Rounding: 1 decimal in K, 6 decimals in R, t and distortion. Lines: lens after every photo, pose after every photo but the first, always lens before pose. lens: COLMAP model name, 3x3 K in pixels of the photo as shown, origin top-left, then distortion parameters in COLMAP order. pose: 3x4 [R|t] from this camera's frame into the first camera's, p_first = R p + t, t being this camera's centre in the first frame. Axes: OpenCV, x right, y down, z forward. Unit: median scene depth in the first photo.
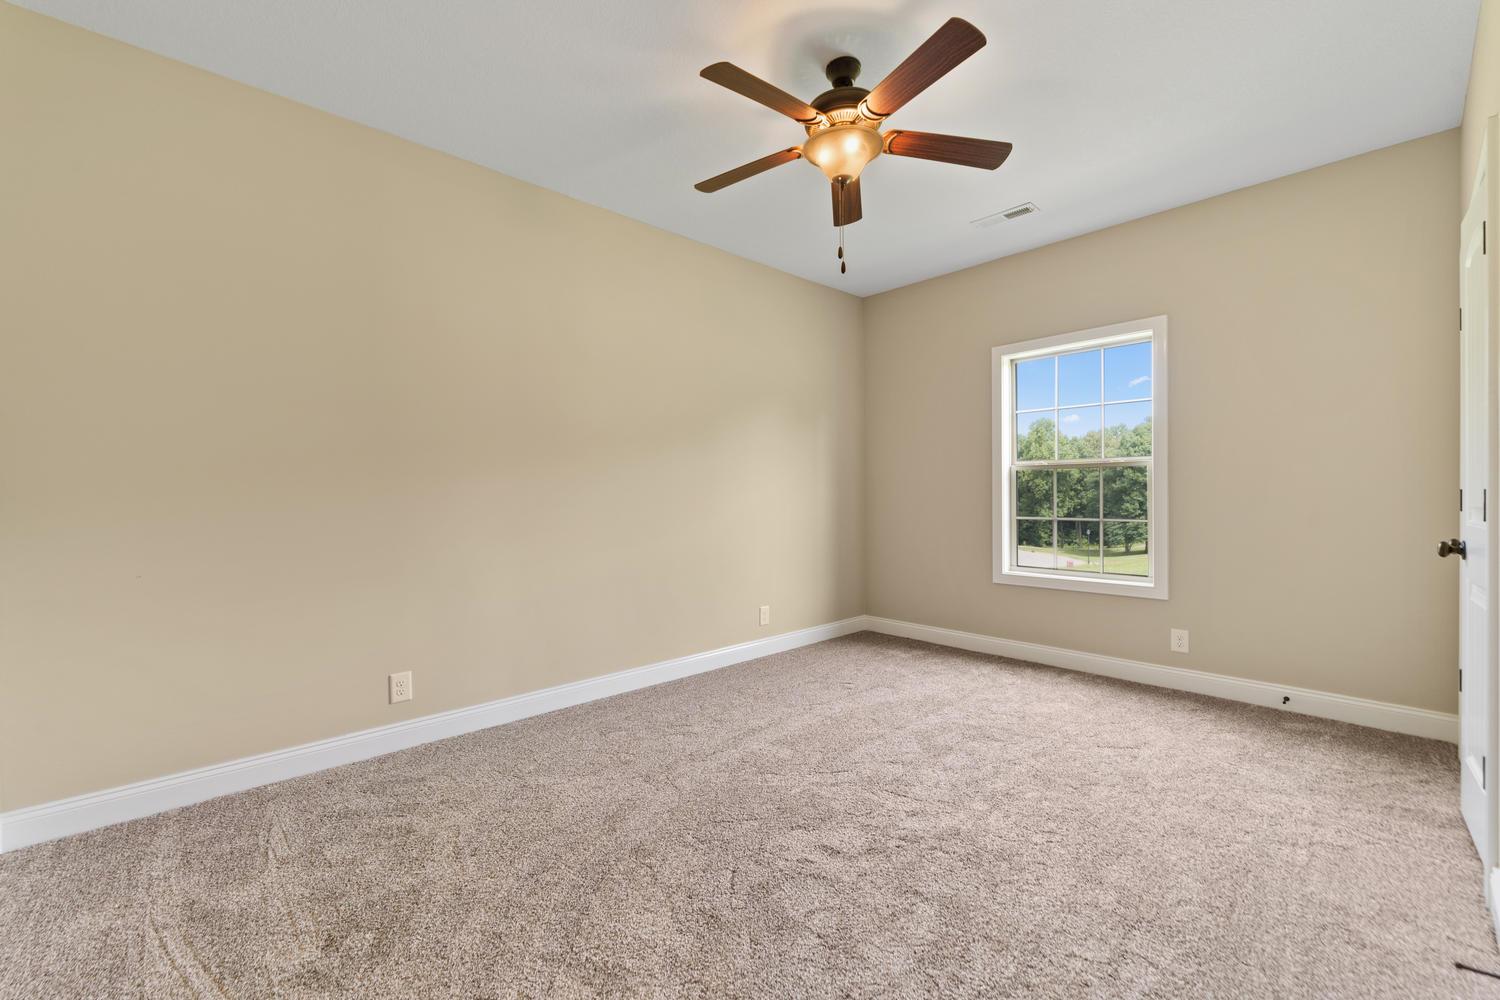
lens RADIAL K [[630.3, 0, 746.3], [0, 630.3, 493.1], [0, 0, 1]] dist [0.004099, 0.000181]
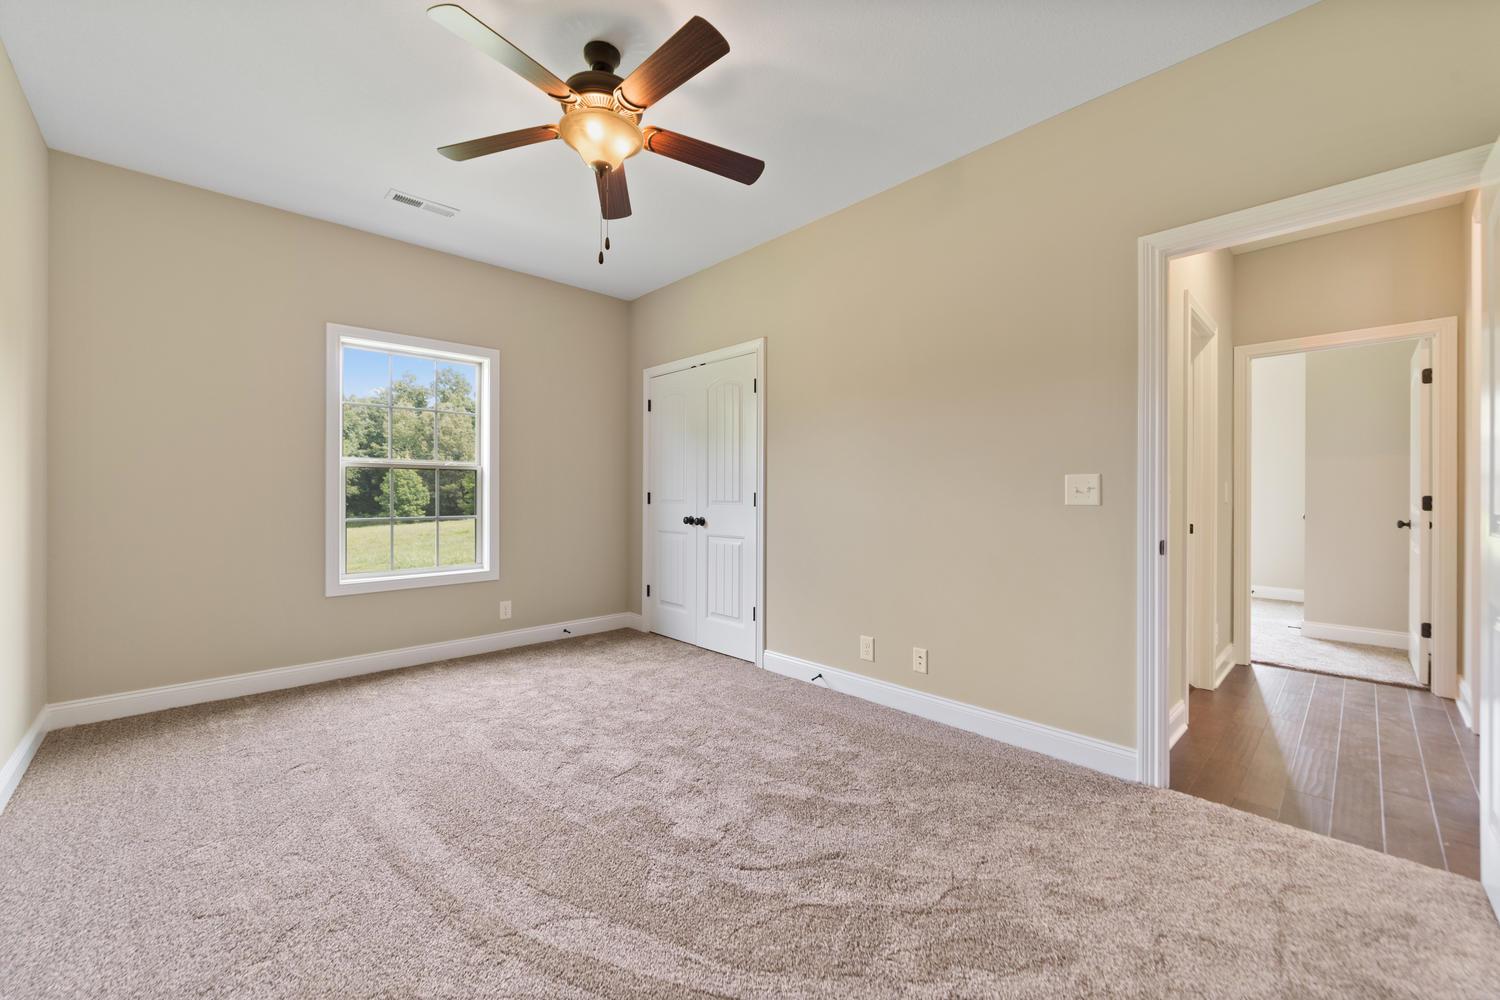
lens RADIAL K [[591.3, 0, 753.3], [0, 591.3, 497.5], [0, 0, 1]] dist [-0.014463, -0.000495]
pose [[-0.031438, -0.001951, 0.999504, -0.506001], [-0.004752, 0.999987, 0.001803, 0.002936], [-0.999494, -0.004693, -0.031447, 0.532720]]
